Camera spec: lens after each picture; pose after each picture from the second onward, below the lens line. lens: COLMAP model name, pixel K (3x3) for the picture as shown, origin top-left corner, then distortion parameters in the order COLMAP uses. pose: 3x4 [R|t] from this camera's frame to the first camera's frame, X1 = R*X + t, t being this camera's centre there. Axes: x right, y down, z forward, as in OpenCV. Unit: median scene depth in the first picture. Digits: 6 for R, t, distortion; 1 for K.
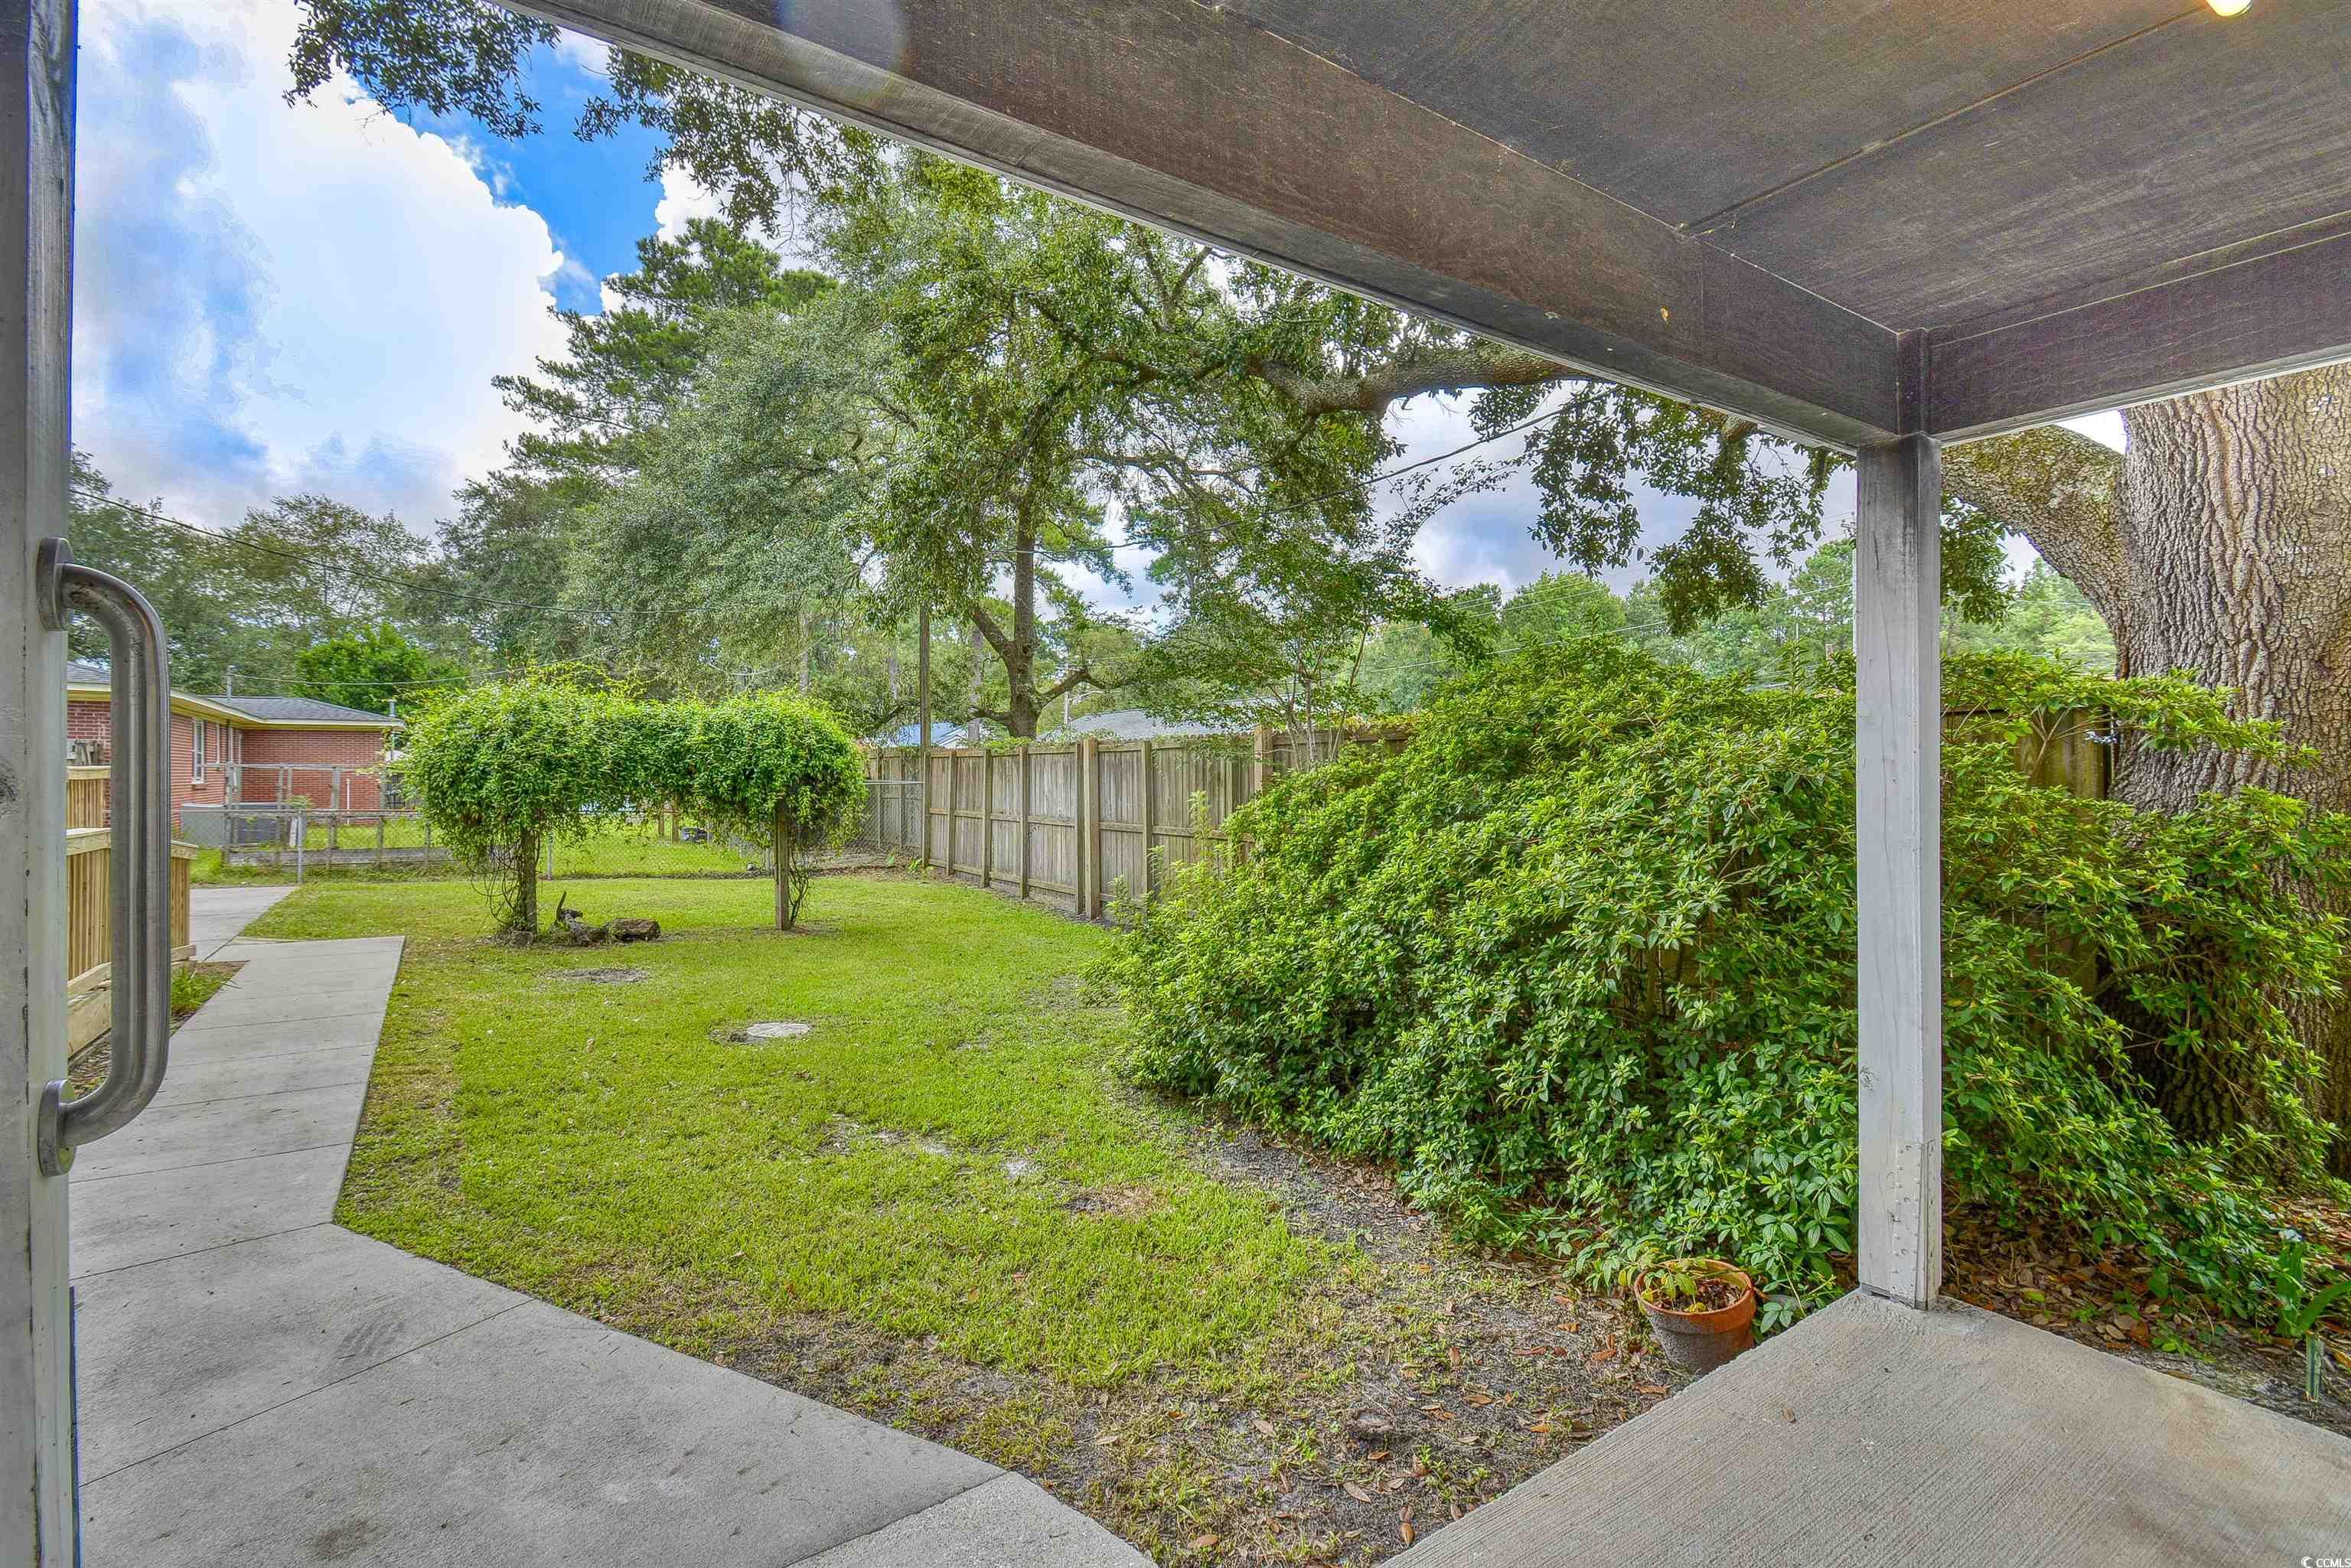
lens RADIAL K [[1050.3, 0, 1182.5], [0, 1050.3, 776.4], [0, 0, 1]] dist [0.020295, -0.016755]
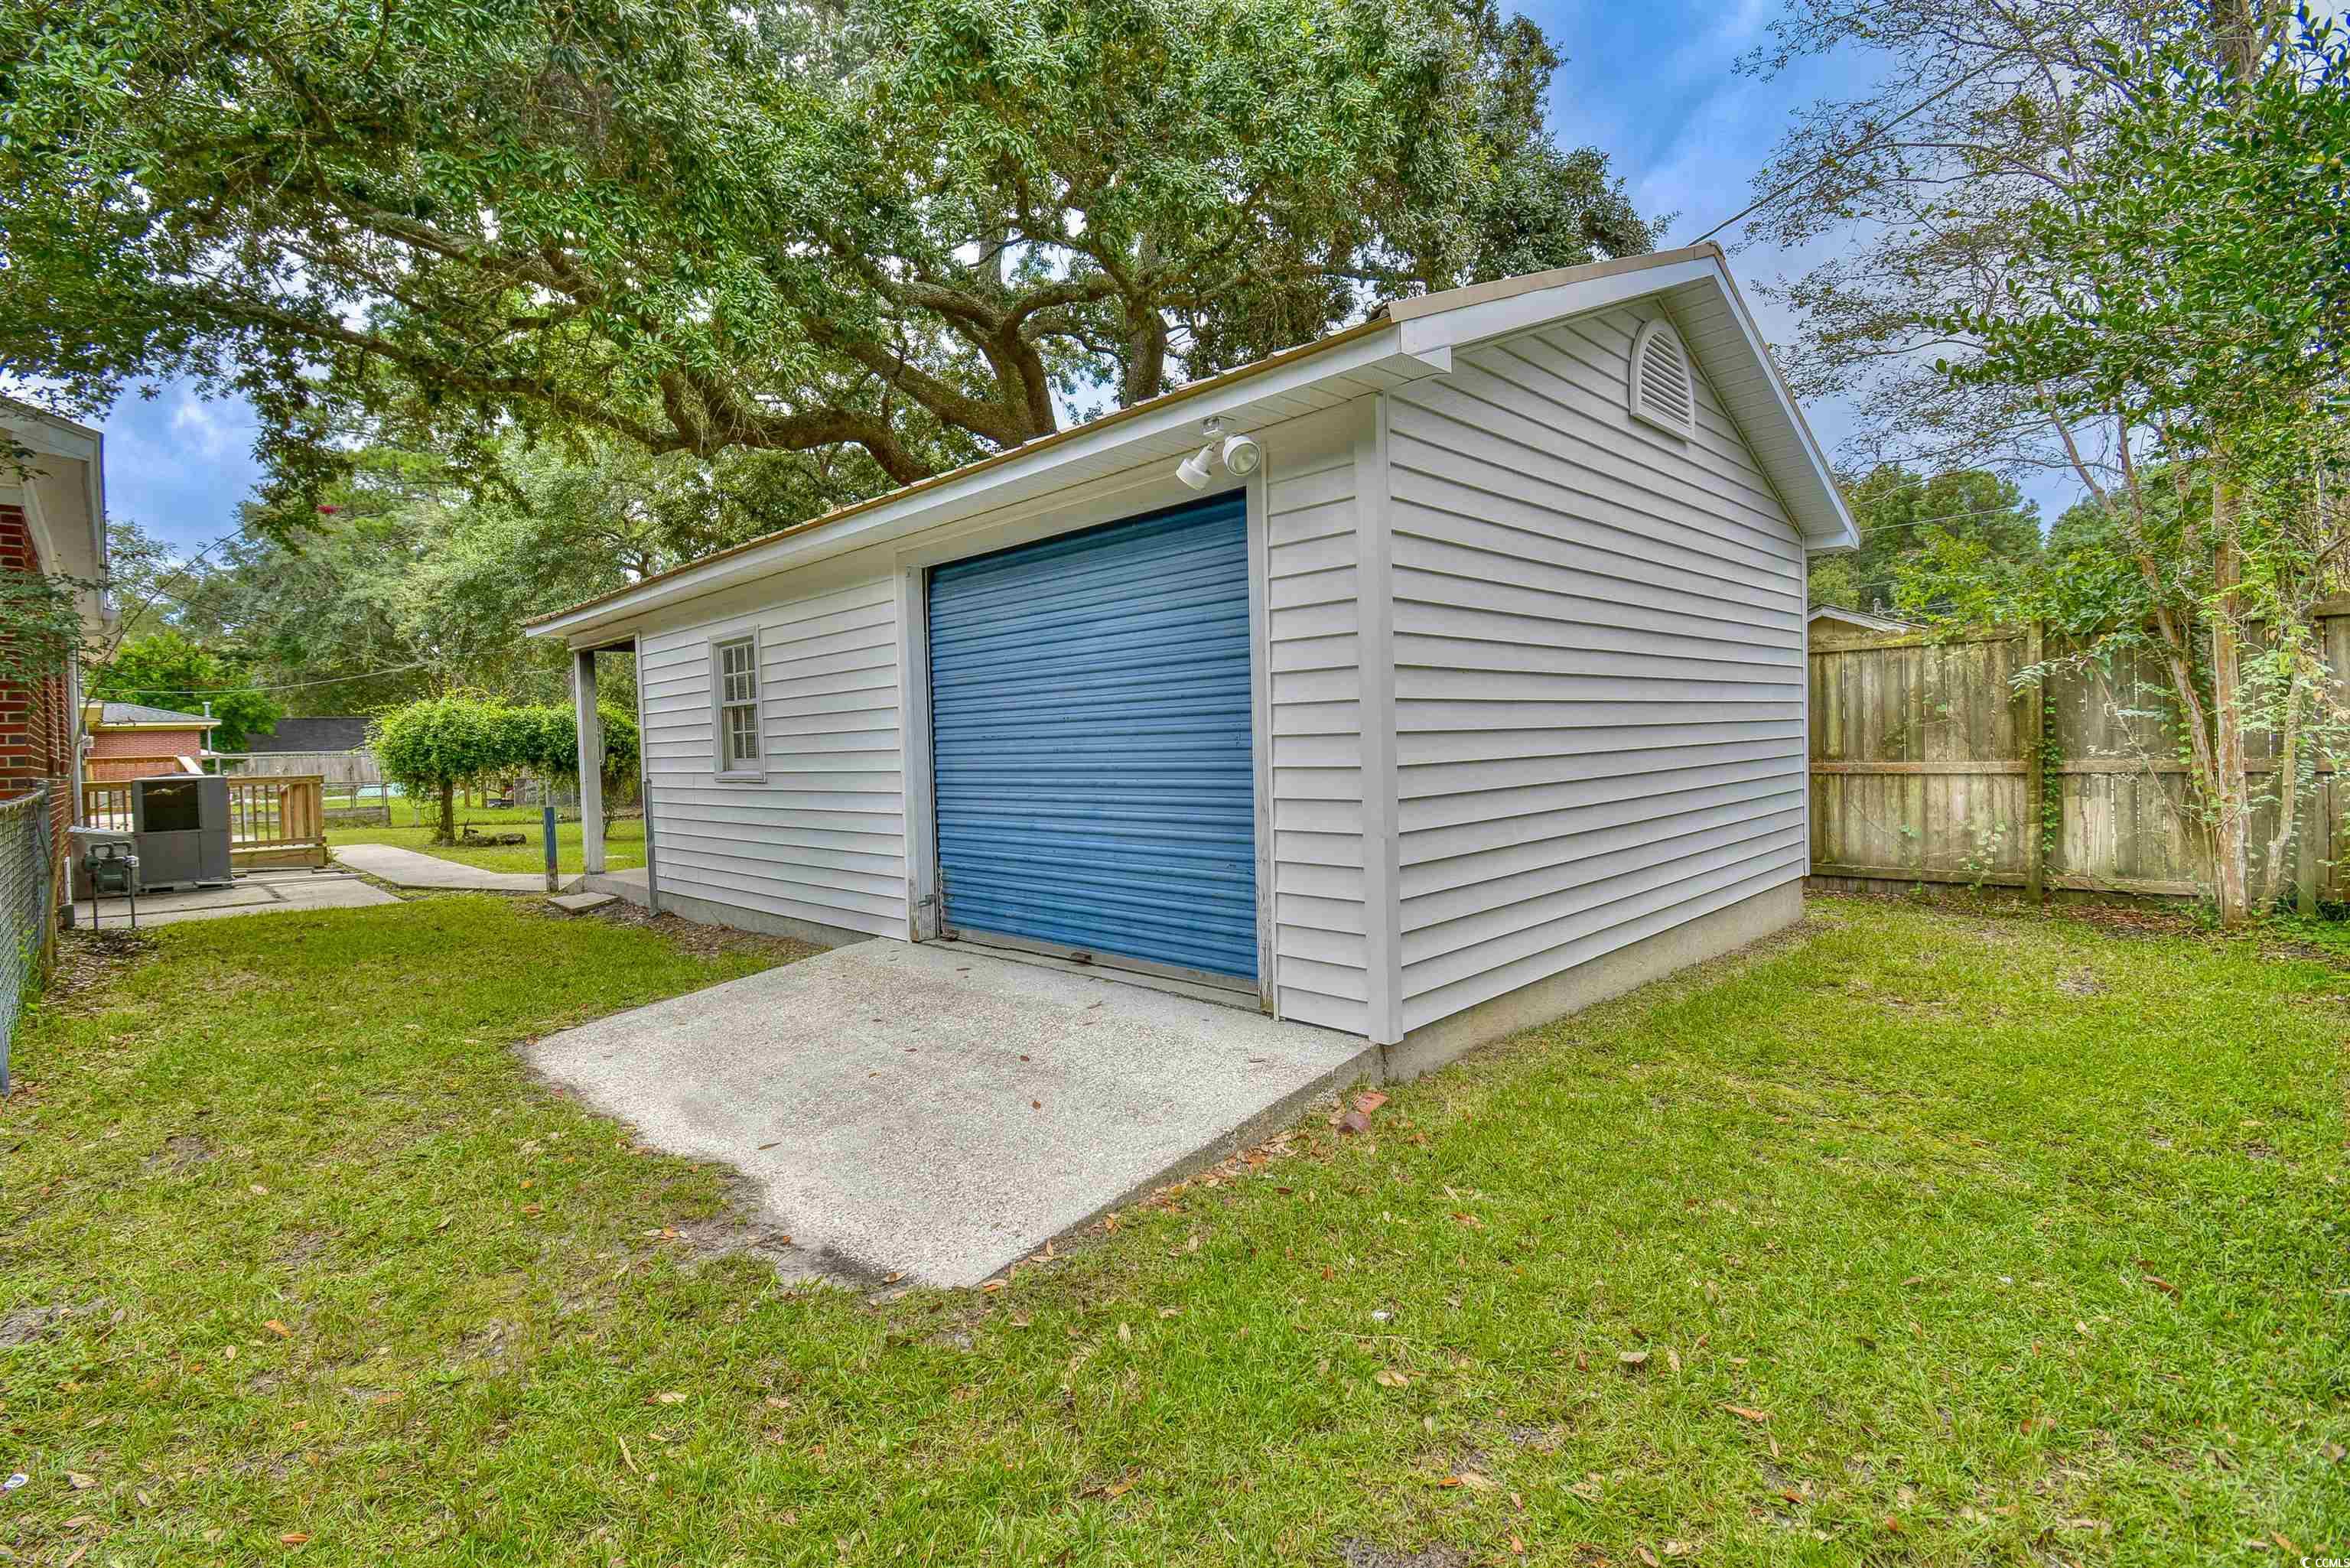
lens RADIAL K [[1049.8, 0, 1161.1], [0, 1049.8, 776.4], [0, 0, 1]] dist [0.020295, -0.016755]
pose [[0.984316, -0.036174, 0.172663, 0.236001], [0.031806, 0.999102, 0.027998, 0.026964], [-0.173521, -0.022067, 0.984583, -0.887258]]
